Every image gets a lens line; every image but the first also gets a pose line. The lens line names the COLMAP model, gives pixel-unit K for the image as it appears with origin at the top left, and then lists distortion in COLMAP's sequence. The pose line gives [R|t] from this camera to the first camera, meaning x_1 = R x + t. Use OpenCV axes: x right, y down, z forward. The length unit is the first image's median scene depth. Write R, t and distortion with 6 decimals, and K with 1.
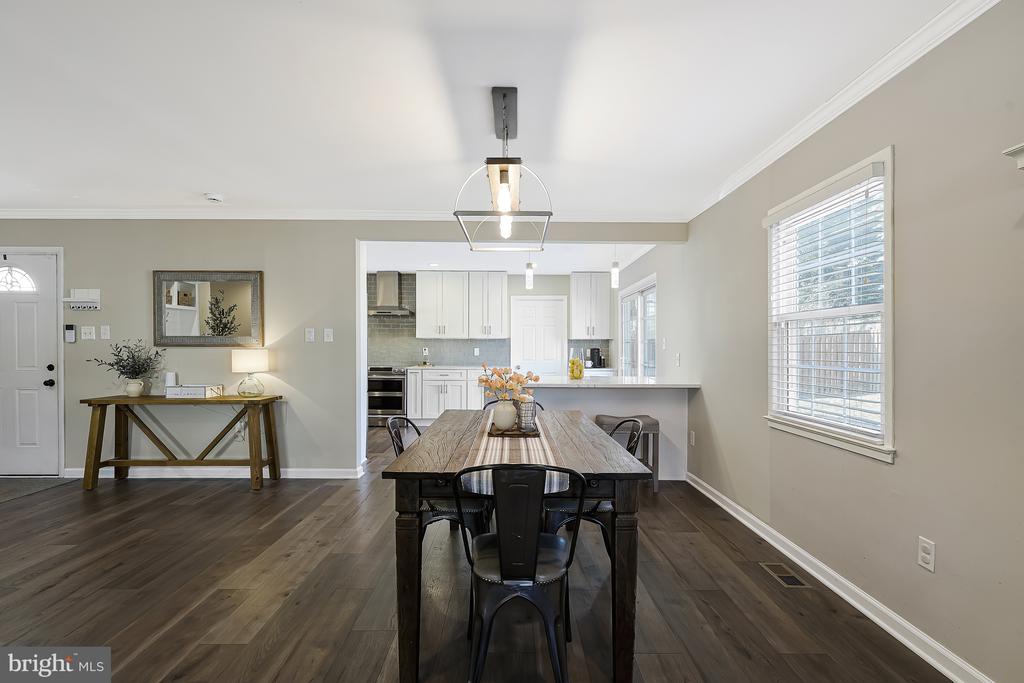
lens RADIAL K [[489.1, 0, 521.0], [0, 489.1, 356.6], [0, 0, 1]] dist [-0.005045, 0.001372]
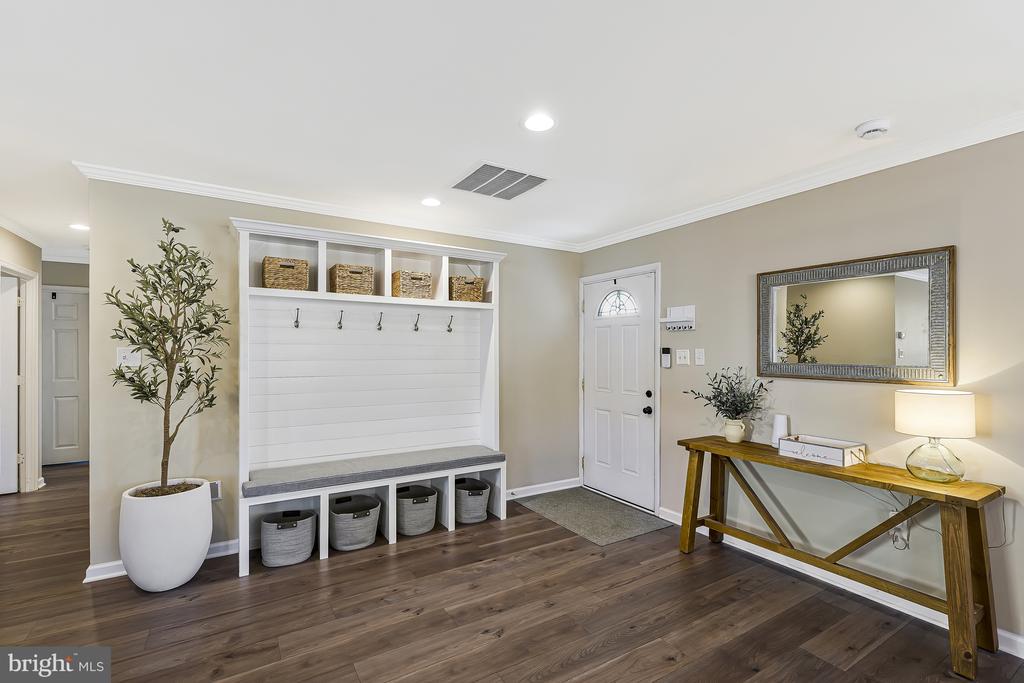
lens RADIAL K [[456.3, 0, 511.5], [0, 456.3, 347.8], [0, 0, 1]] dist [0.000238, 0.000422]
pose [[0.509588, -0.005234, -0.860402, -0.350885], [-0.013882, 0.999801, -0.014304, -0.049337], [0.860306, 0.019233, 0.509414, 0.331439]]
